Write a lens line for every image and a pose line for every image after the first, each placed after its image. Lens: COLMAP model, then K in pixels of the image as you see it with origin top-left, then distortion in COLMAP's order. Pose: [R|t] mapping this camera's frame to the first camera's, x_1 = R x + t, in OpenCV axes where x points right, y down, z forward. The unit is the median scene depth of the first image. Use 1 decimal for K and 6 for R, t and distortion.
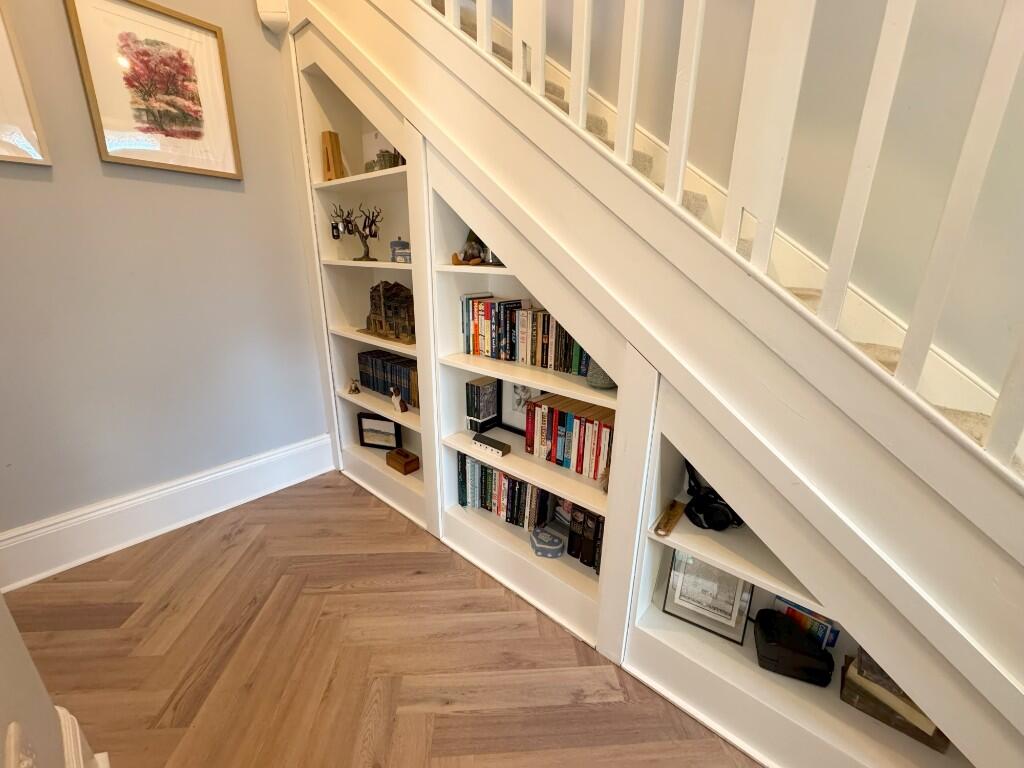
lens RADIAL K [[408.6, 0, 509.2], [0, 408.6, 382.2], [0, 0, 1]] dist [-0.000022, 0.000892]
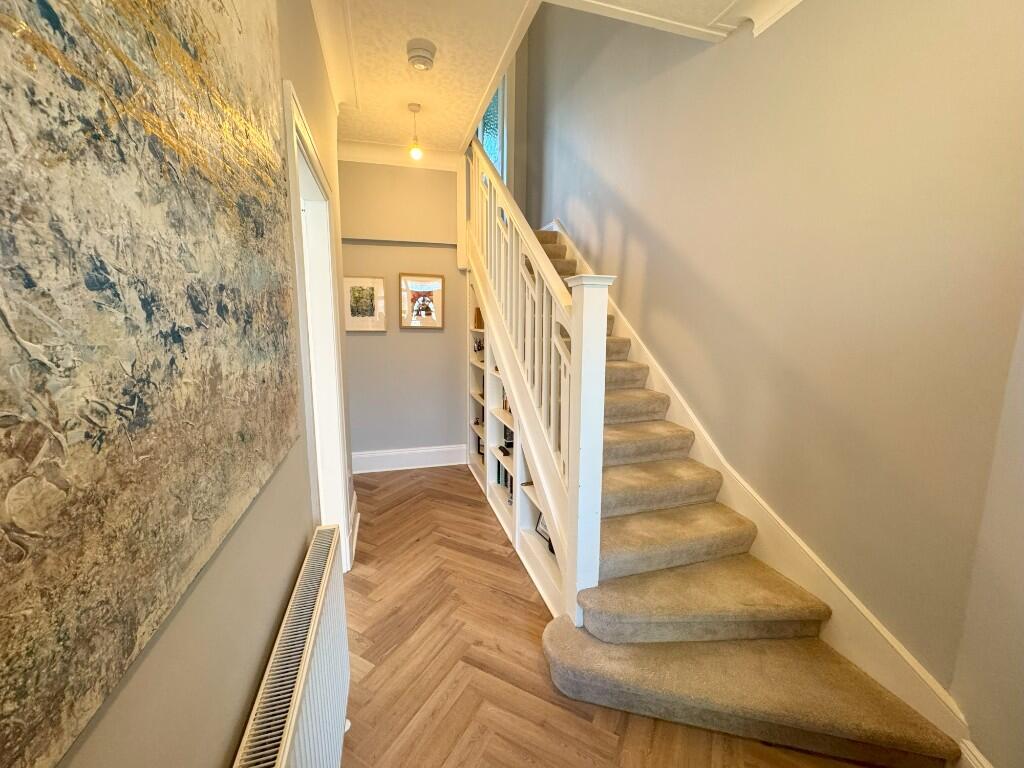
lens RADIAL K [[408.6, 0, 517.5], [0, 408.6, 390.0], [0, 0, 1]] dist [-0.000022, 0.000892]
pose [[0.853211, 0.084477, -0.514679, 1.126236], [-0.158617, 0.982083, -0.101755, 0.042446], [0.496862, 0.168456, 0.851323, -0.883145]]
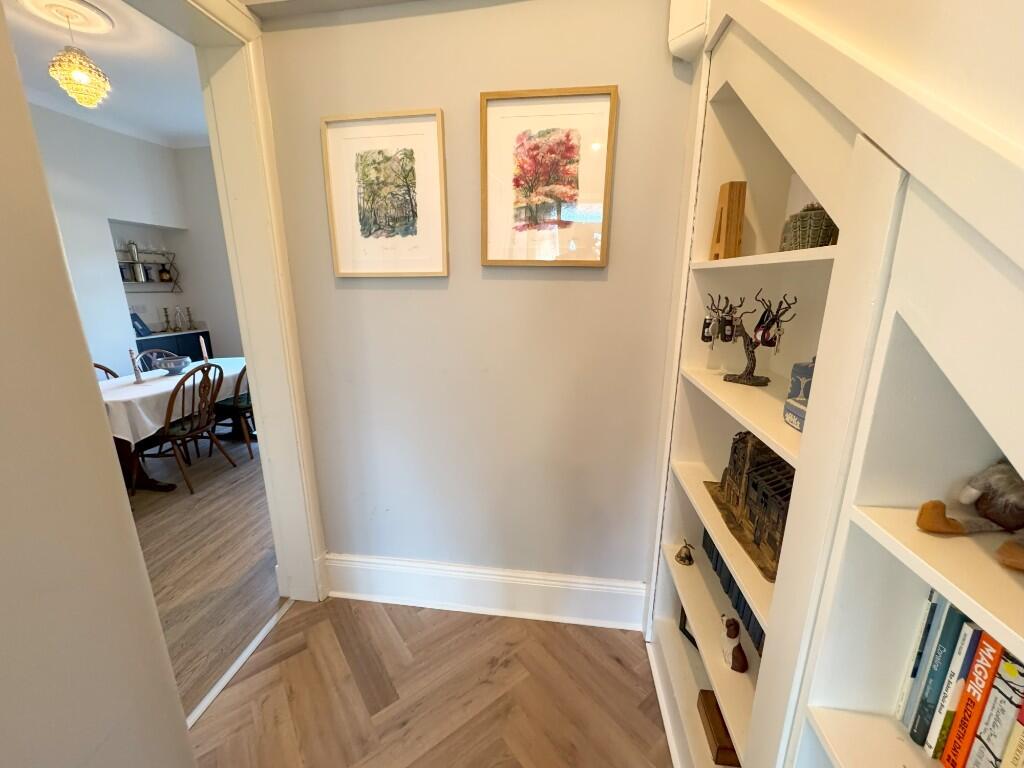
lens RADIAL K [[408.6, 0, 516.2], [0, 408.6, 381.4], [0, 0, 1]] dist [-0.000022, 0.000892]
pose [[0.553627, 0.188860, -0.811067, -0.066032], [-0.240894, 0.968625, 0.061116, -0.321810], [0.797162, 0.161546, 0.581752, 0.489344]]
